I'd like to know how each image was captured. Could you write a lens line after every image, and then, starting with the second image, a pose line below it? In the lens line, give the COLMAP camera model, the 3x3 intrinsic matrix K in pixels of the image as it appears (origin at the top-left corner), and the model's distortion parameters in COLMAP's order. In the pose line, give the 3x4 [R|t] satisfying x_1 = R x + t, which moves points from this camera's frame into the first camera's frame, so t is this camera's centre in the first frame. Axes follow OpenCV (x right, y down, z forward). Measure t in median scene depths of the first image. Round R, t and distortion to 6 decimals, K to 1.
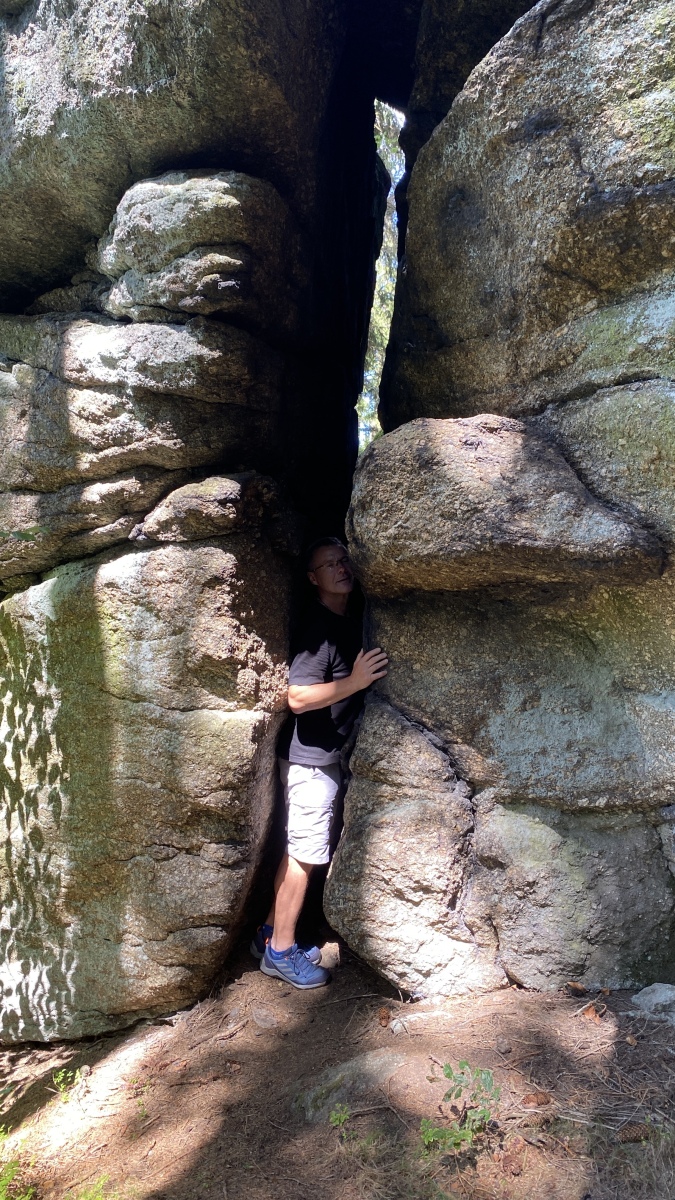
lens RADIAL K [[883.5, 0, 344.9], [0, 883.5, 589.2], [0, 0, 1]] dist [-0.009010, -0.022796]
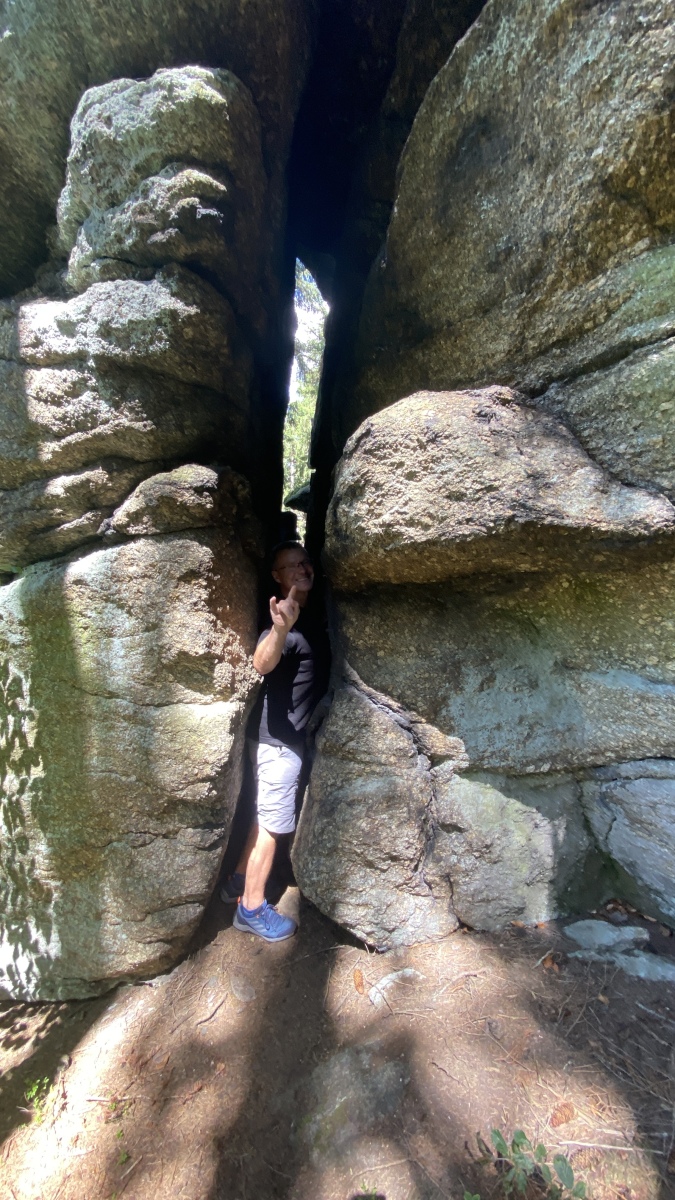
lens RADIAL K [[475.7, 0, 333.6], [0, 475.7, 594.9], [0, 0, 1]] dist [-0.006701, -0.006705]
pose [[0.984104, -0.014736, 0.176978, -0.083972], [0.016035, 0.999854, -0.005915, 0.018040], [-0.176865, 0.008659, 0.984197, 0.450935]]
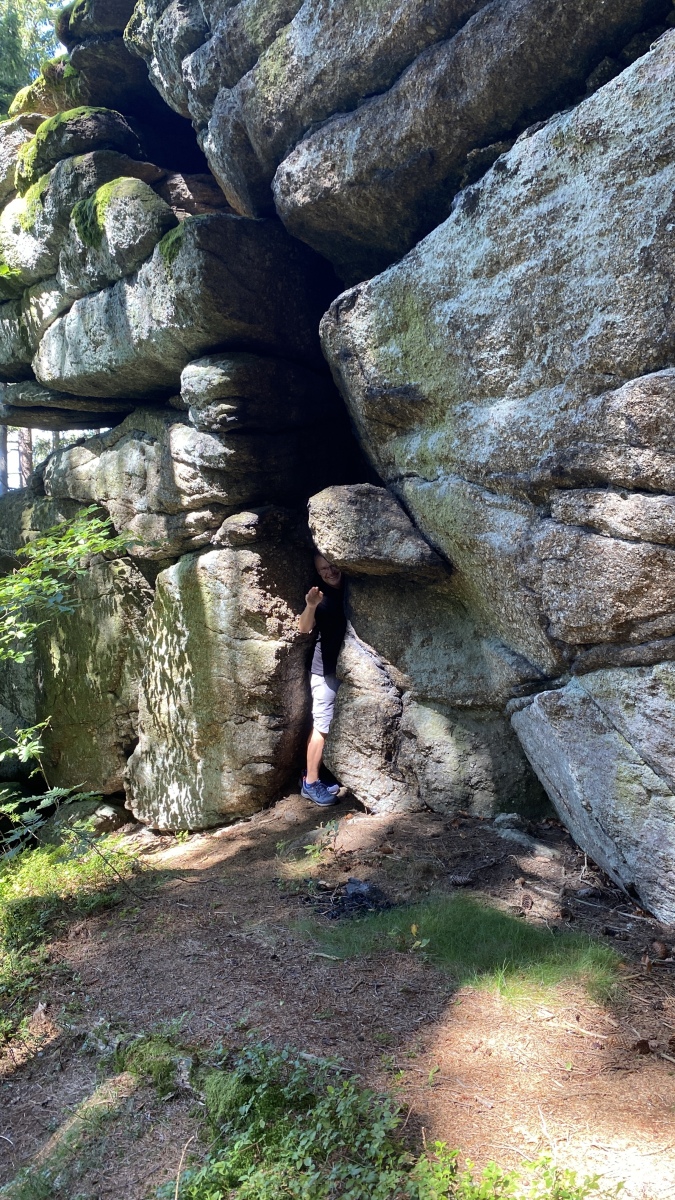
lens RADIAL K [[883.5, 0, 358.7], [0, 883.5, 596.1], [0, 0, 1]] dist [-0.009010, -0.022796]
pose [[0.959995, 0.020293, -0.279282, 0.560792], [0.003709, 0.996361, 0.085148, -0.104221], [0.279994, -0.082778, 0.956426, -0.650490]]
